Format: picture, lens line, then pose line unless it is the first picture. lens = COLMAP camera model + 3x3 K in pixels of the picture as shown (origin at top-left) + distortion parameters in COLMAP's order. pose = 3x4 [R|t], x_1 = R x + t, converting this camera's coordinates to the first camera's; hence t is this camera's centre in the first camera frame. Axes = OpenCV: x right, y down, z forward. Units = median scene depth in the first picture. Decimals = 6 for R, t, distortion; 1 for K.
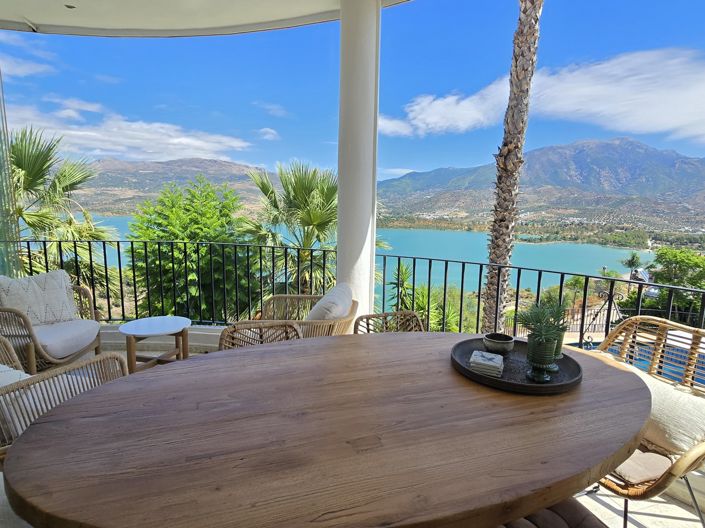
lens RADIAL K [[387.4, 0, 351.6], [0, 387.4, 265.0], [0, 0, 1]] dist [-0.000425, -0.004399]
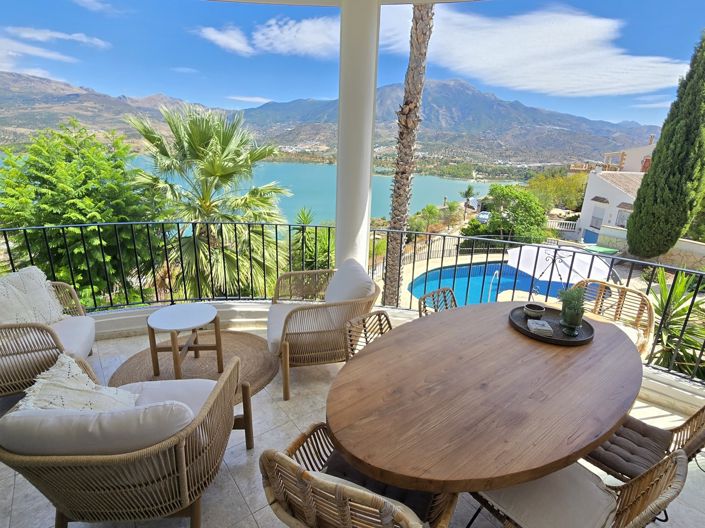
lens RADIAL K [[375.2, 0, 351.5], [0, 375.2, 264.5], [0, 0, 1]] dist [-0.005941, 0.000300]
pose [[0.939373, -0.092983, 0.330048, -0.096420], [0.034756, 0.983394, 0.178124, -0.033816], [-0.341130, -0.155854, 0.927006, -0.012104]]
